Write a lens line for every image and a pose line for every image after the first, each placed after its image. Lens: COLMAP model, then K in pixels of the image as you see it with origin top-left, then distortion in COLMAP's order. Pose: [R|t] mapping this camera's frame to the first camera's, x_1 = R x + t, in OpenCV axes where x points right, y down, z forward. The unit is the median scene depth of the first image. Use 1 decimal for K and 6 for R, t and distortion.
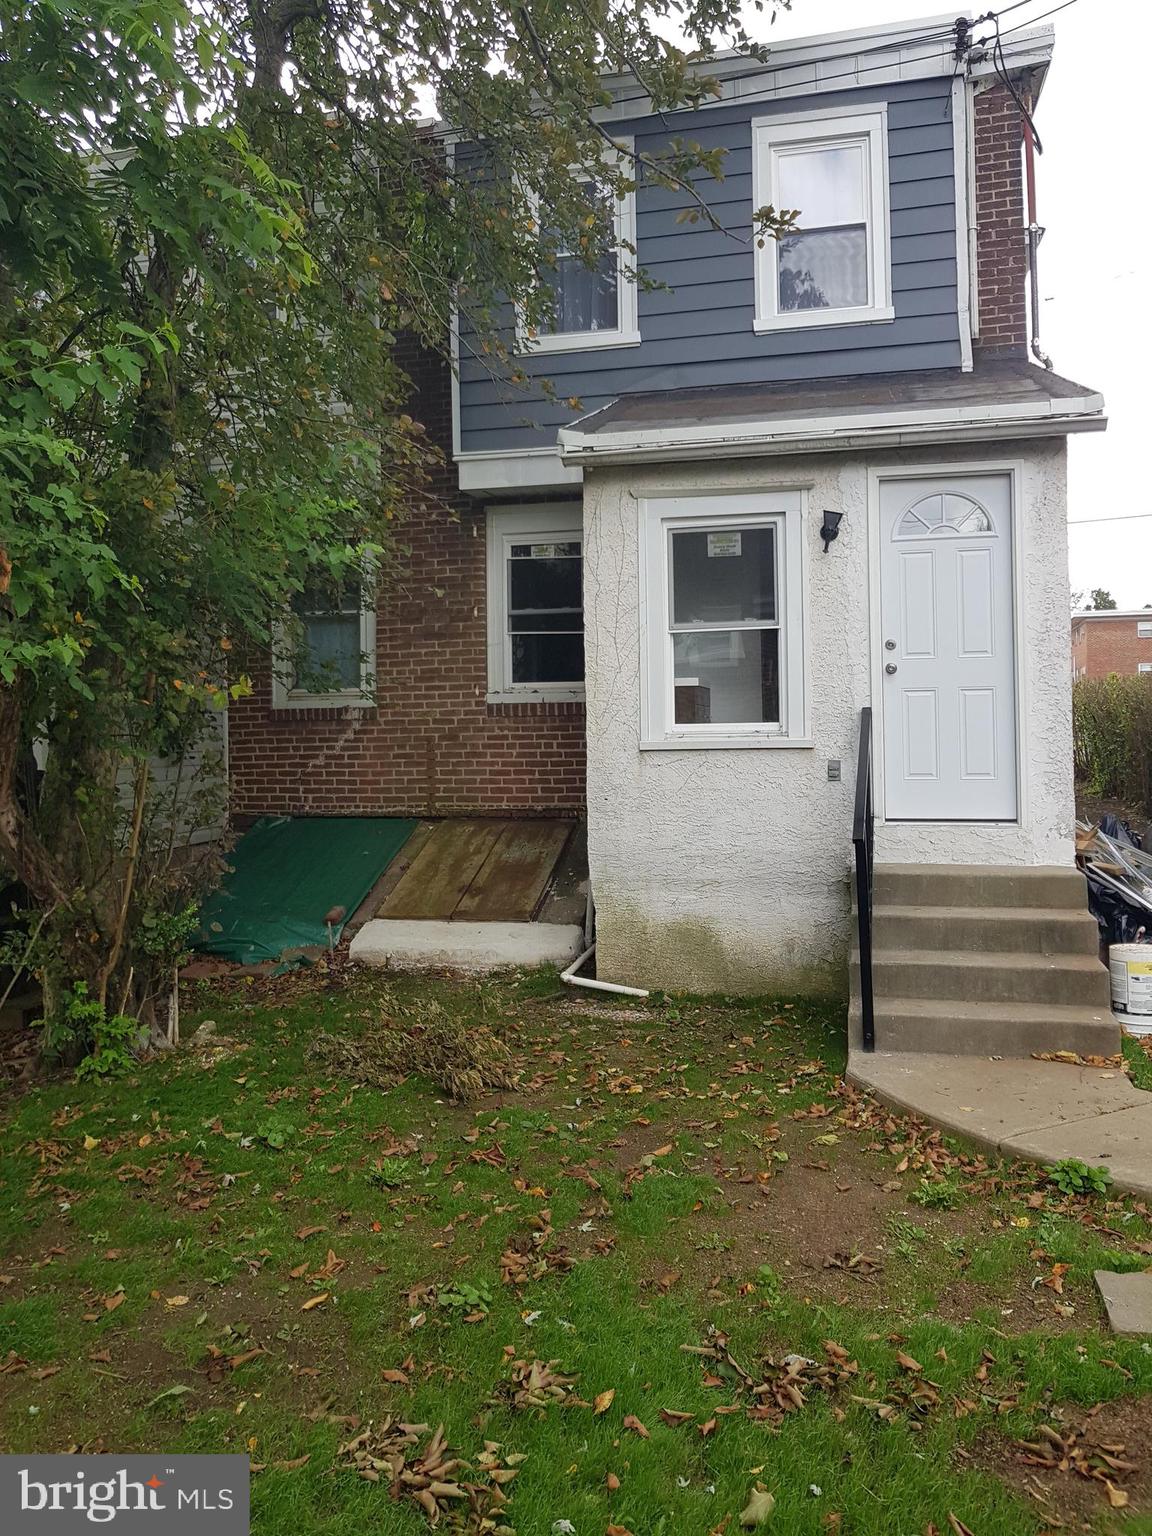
lens RADIAL K [[1215.8, 0, 575.0], [0, 1215.8, 730.6], [0, 0, 1]] dist [0.007750, -0.038367]
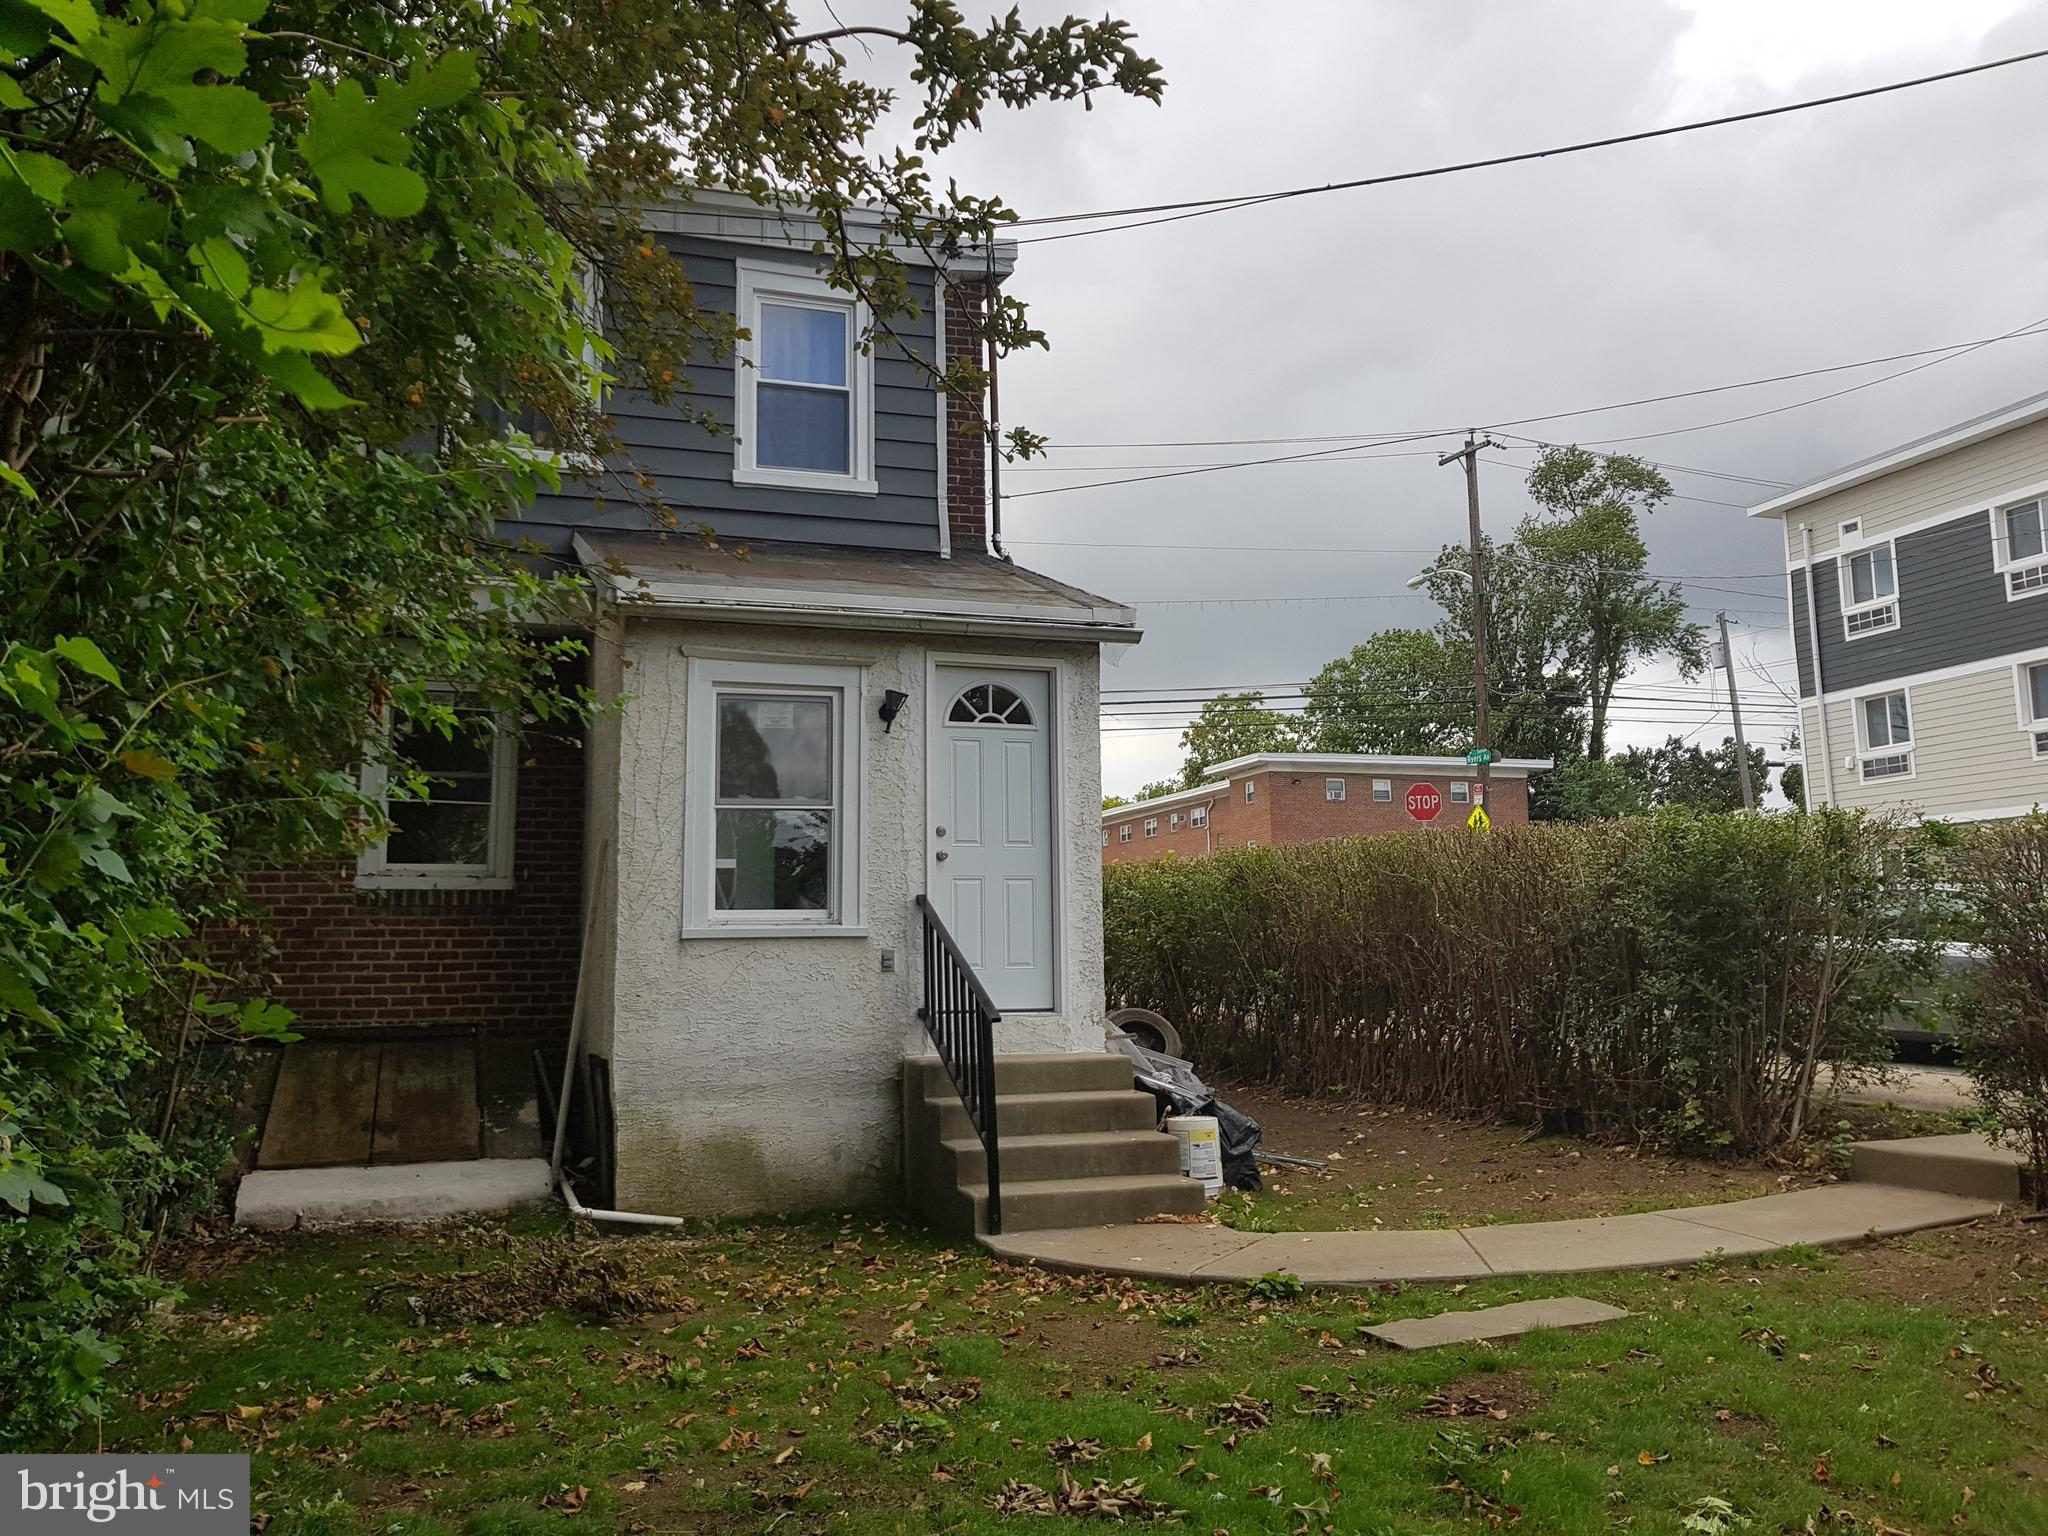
lens RADIAL K [[1611.7, 0, 1024.0], [0, 1611.7, 768.0], [0, 0, 1]] dist [-0.011690, -0.021125]
pose [[0.841293, 0.063806, 0.536801, -0.353328], [0.000863, 0.992850, -0.119365, 0.031007], [-0.540579, 0.100884, 0.835223, -0.116542]]
